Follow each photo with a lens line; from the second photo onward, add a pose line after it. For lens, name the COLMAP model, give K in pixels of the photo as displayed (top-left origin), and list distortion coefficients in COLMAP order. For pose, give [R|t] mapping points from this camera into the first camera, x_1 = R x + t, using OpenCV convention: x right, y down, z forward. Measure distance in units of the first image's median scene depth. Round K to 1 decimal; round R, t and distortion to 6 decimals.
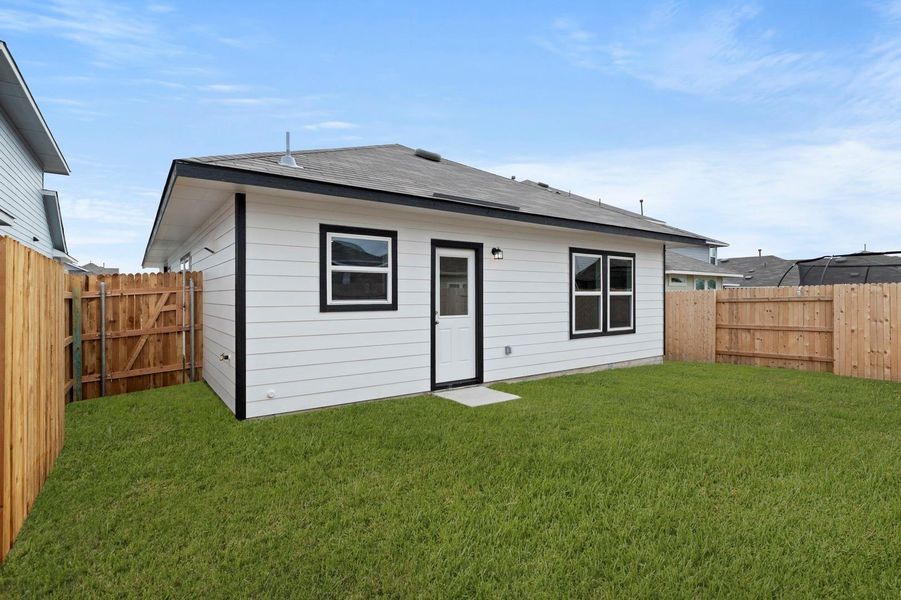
lens RADIAL K [[438.9, 0, 450.5], [0, 438.9, 300.0], [0, 0, 1]] dist [-0.000092, 0.000354]
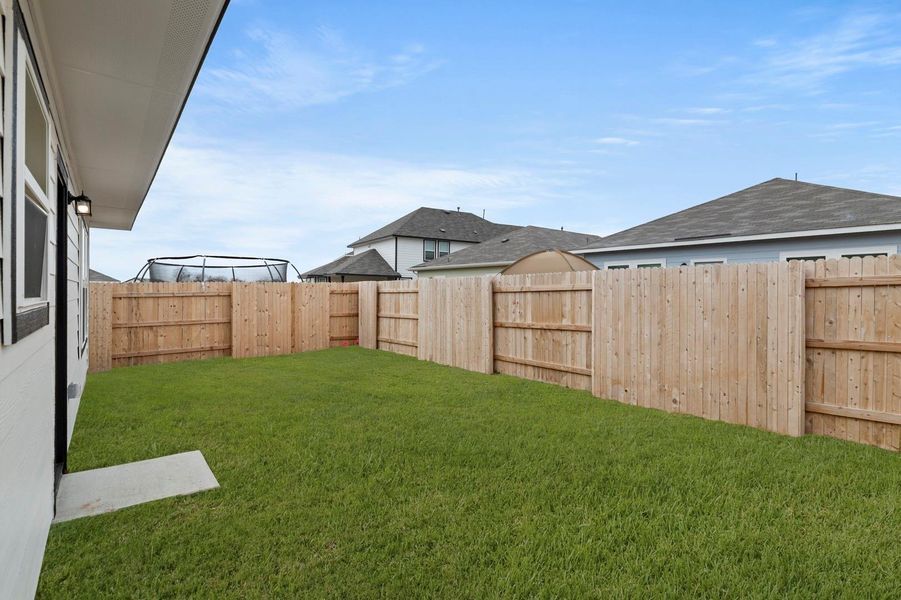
lens RADIAL K [[438.9, 0, 450.5], [0, 438.9, 300.0], [0, 0, 1]] dist [-0.000092, 0.000354]
pose [[-0.049162, -0.003511, 0.998785, -0.302002], [0.006723, 0.999970, 0.003846, 0.012047], [-0.998768, 0.006904, -0.049136, 0.442637]]
